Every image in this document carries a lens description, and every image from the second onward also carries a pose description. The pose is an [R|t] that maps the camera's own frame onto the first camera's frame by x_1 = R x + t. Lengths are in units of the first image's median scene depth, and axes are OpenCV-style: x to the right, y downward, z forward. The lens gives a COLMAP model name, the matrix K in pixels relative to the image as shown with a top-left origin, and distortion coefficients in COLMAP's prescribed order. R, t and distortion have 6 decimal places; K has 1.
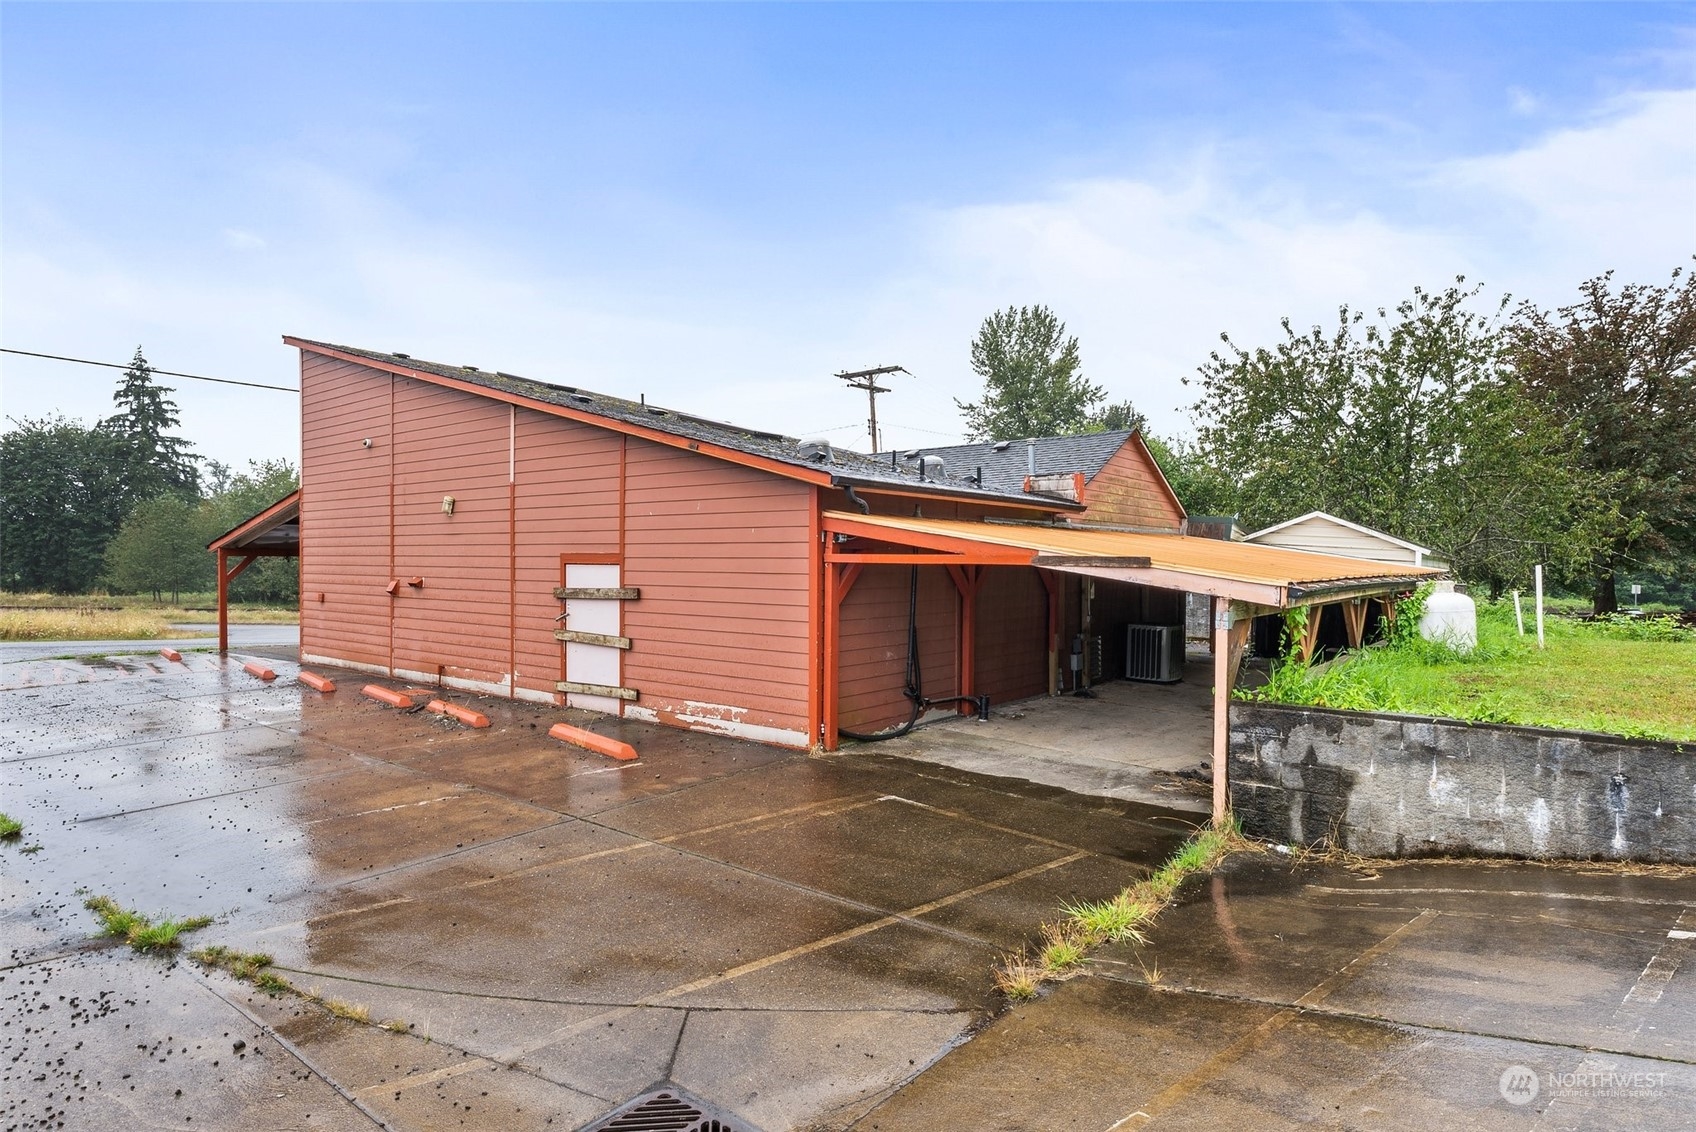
lens RADIAL K [[920.5, 0, 848.0], [0, 920.5, 569.5], [0, 0, 1]] dist [-0.000749, 0.000171]
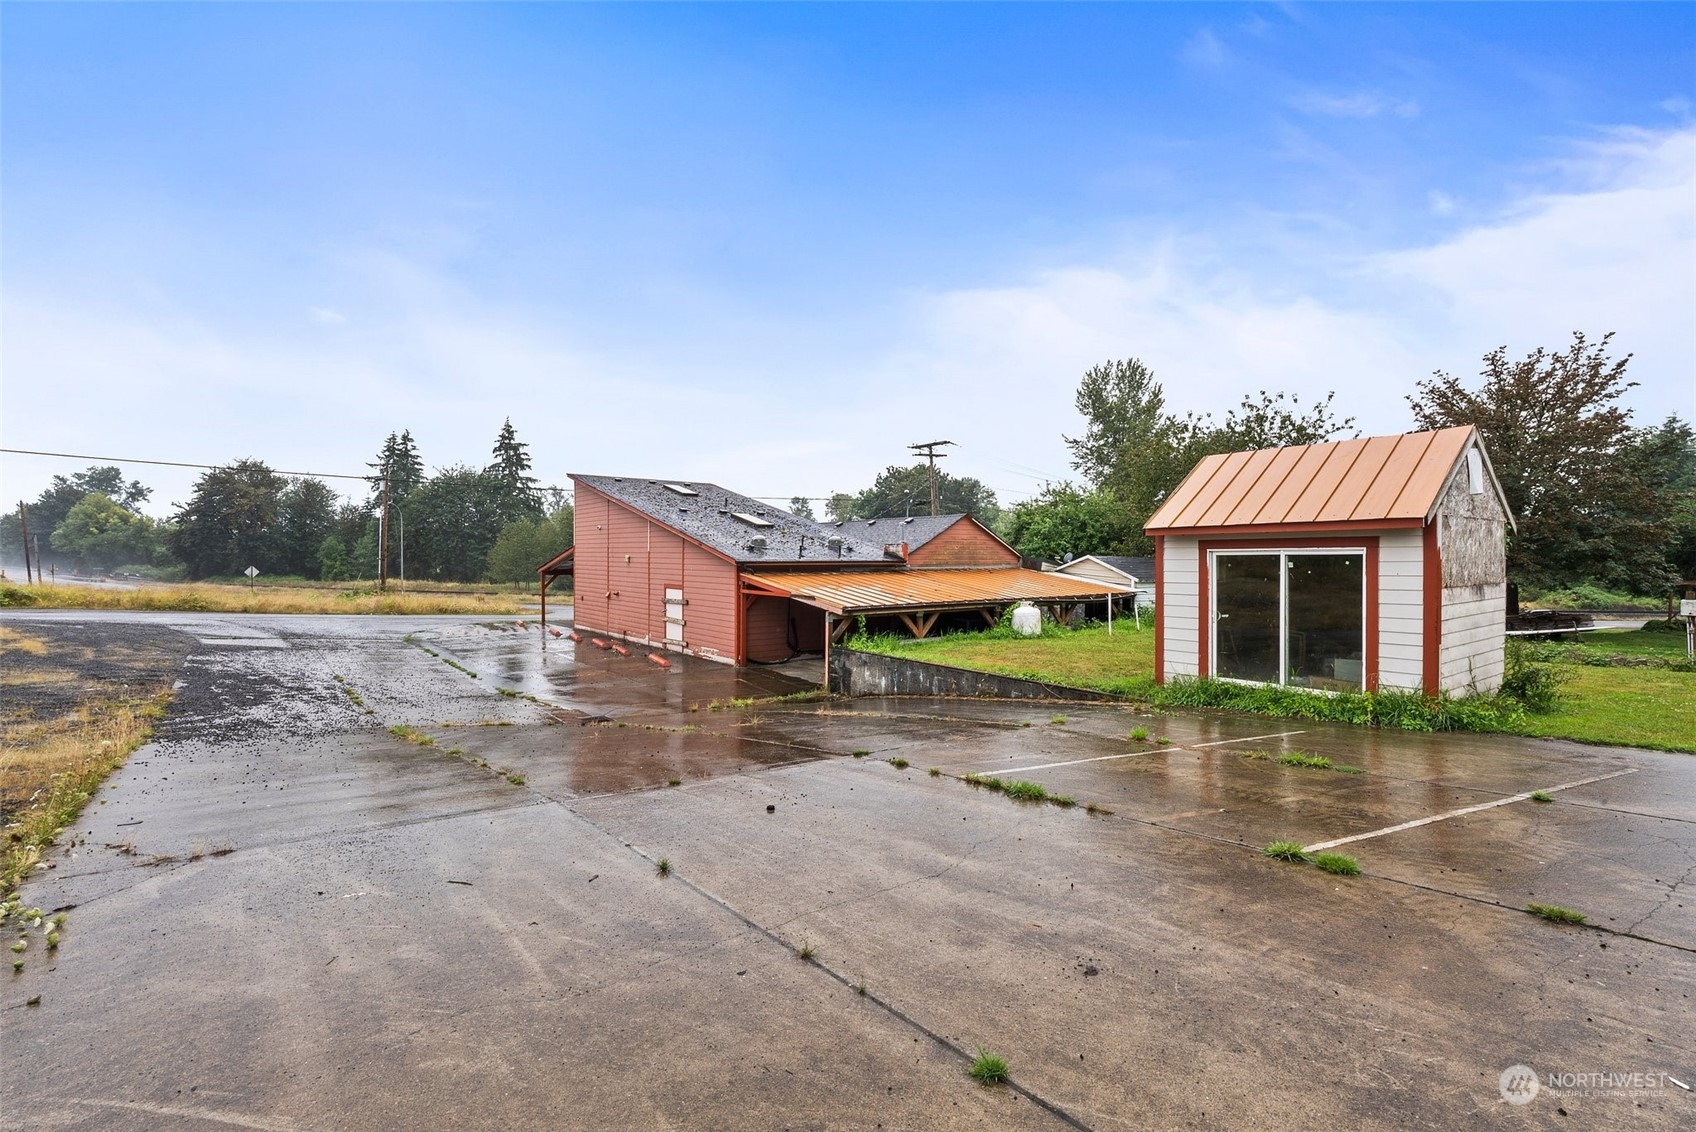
lens RADIAL K [[787.9, 0, 857.9], [0, 787.9, 554.4], [0, 0, 1]] dist [-0.003471, 0.000227]
pose [[0.972071, -0.000302, -0.234687, 0.205608], [-0.001495, 0.999971, -0.007476, -0.025003], [0.234683, 0.007618, 0.972042, -0.268139]]
